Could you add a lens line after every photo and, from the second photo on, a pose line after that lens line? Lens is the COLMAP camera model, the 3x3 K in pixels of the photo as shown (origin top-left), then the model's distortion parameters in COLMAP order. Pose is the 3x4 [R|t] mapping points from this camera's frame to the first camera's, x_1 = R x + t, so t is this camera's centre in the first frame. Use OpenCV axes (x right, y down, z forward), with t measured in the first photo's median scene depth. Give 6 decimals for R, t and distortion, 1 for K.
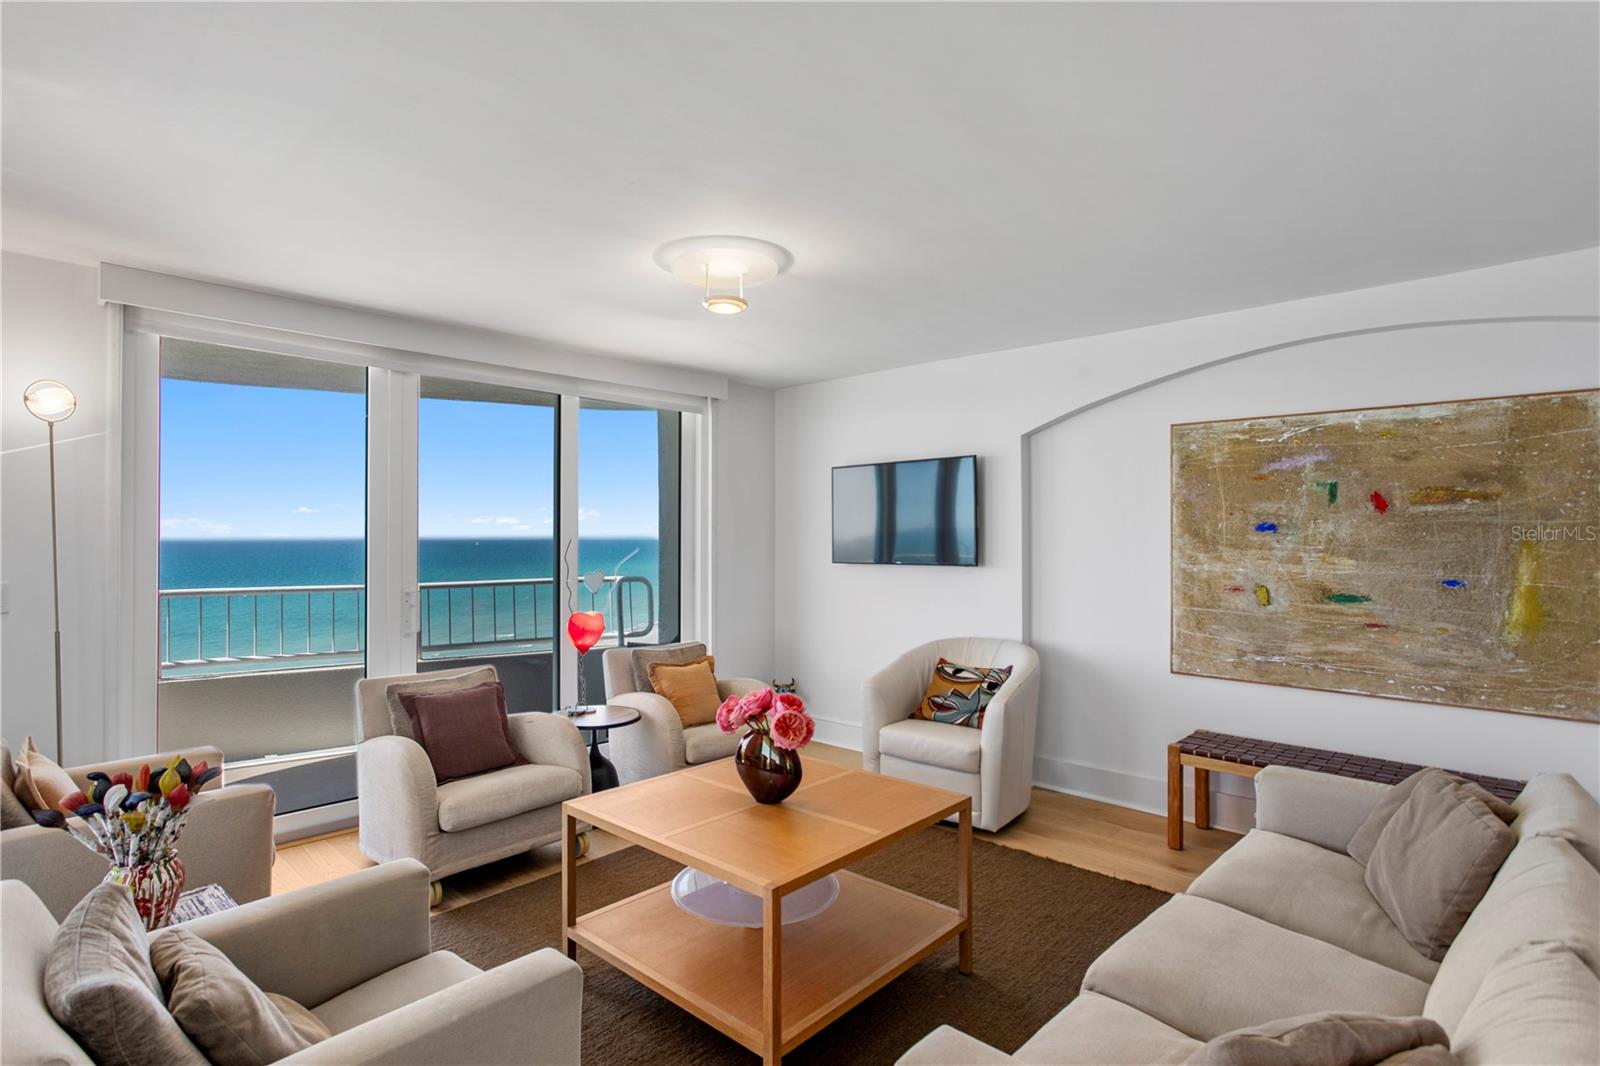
lens RADIAL K [[797.1, 0, 796.5], [0, 797.1, 514.5], [0, 0, 1]] dist [-0.011618, 0.005829]
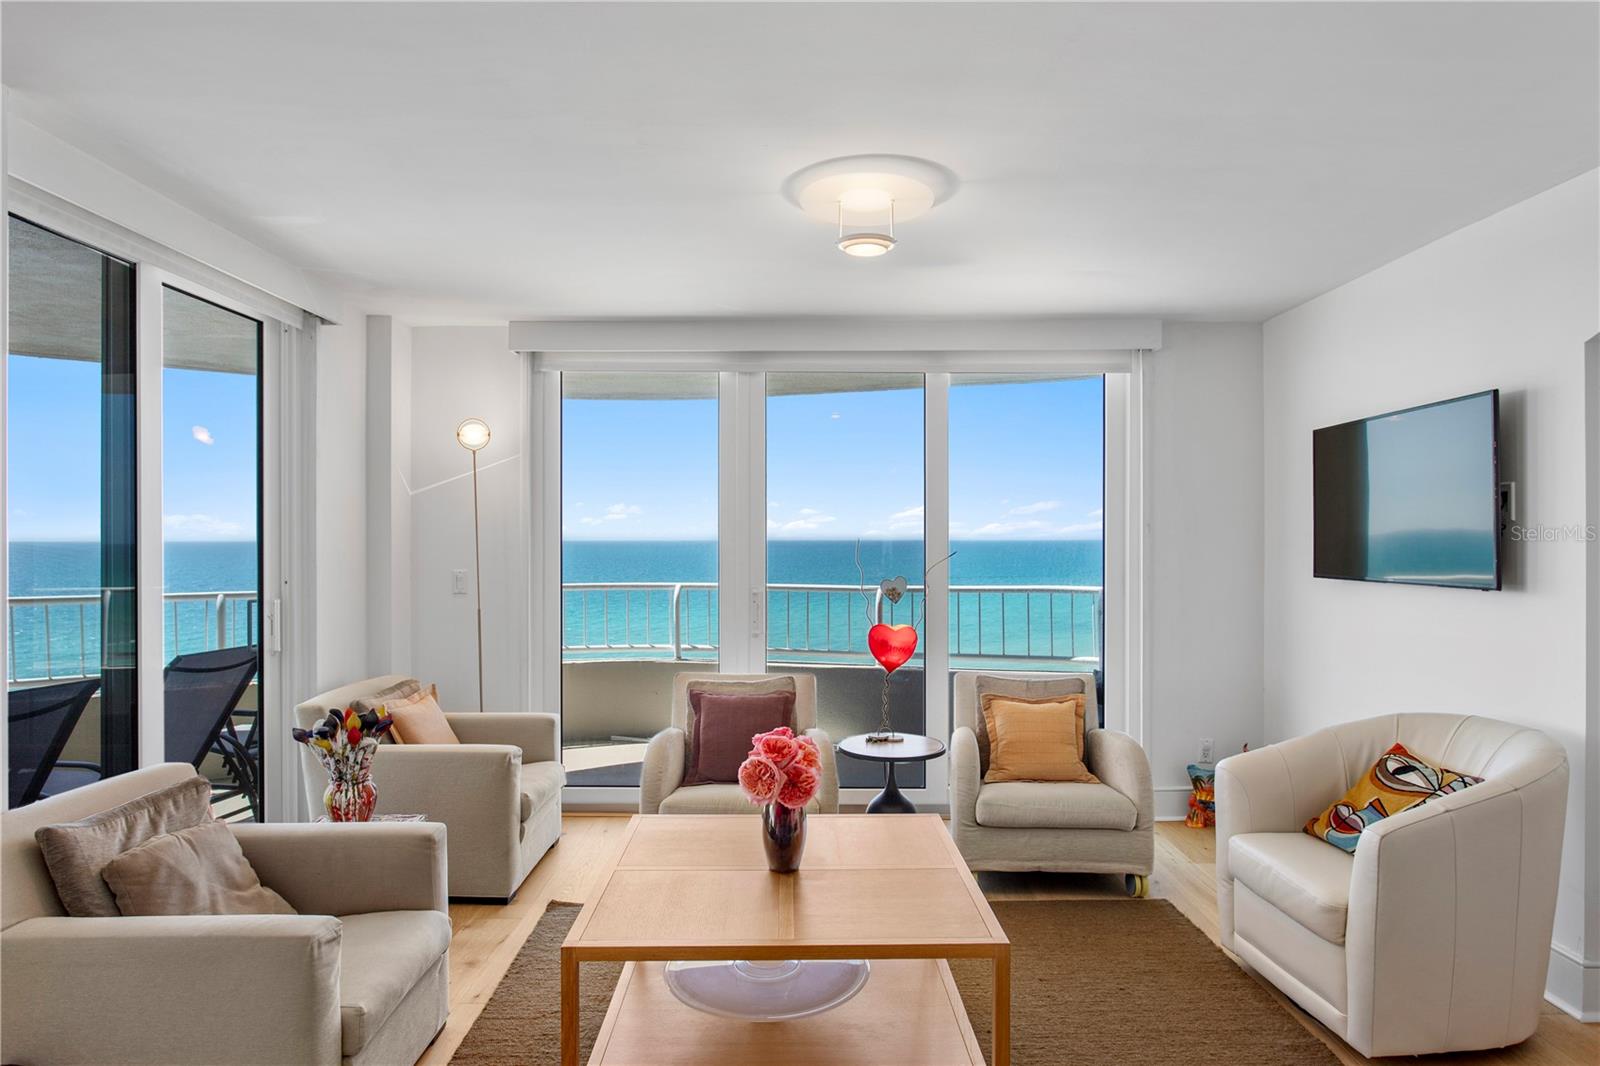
lens RADIAL K [[946.4, 0, 794.6], [0, 946.4, 515.9], [0, 0, 1]] dist [-0.010559, -0.001734]
pose [[0.687166, -0.015489, -0.726335, 0.411538], [0.021232, 0.999774, -0.001233, 0.004033], [0.726190, -0.014574, 0.687340, 0.218917]]
